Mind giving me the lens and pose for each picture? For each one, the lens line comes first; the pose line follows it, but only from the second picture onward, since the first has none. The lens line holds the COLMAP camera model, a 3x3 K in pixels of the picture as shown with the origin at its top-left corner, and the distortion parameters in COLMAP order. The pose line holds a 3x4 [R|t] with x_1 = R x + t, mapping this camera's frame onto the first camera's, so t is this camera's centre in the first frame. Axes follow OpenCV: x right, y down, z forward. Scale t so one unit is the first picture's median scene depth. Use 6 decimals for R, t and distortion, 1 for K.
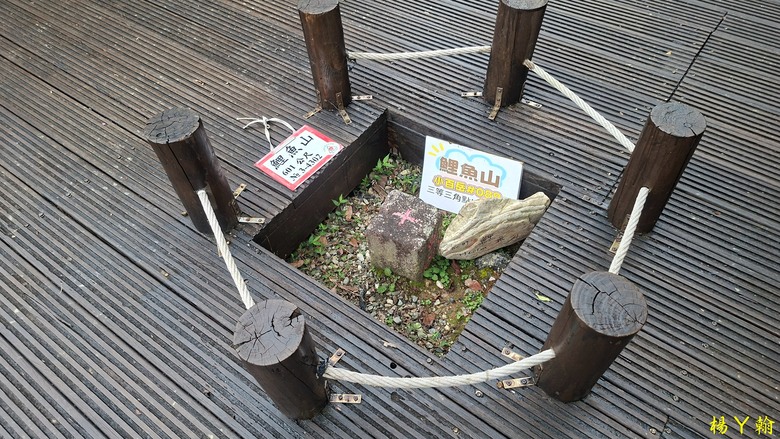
lens RADIAL K [[552.1, 0, 392.6], [0, 552.1, 215.3], [0, 0, 1]] dist [0.066508, -0.008490]
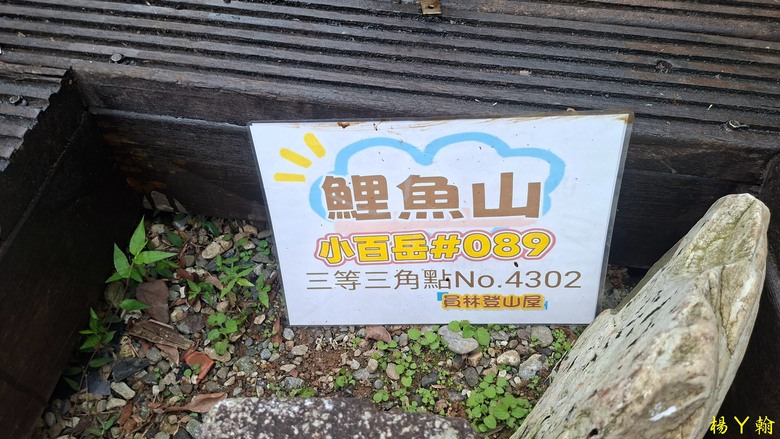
lens RADIAL K [[552.1, 0, 387.7], [0, 552.1, 227.8], [0, 0, 1]] dist [0.066508, -0.008490]
pose [[0.884089, -0.343763, 0.316566, 0.014157], [0.324228, 0.939055, 0.114245, -0.102490], [-0.336546, 0.001637, 0.941665, 0.699731]]
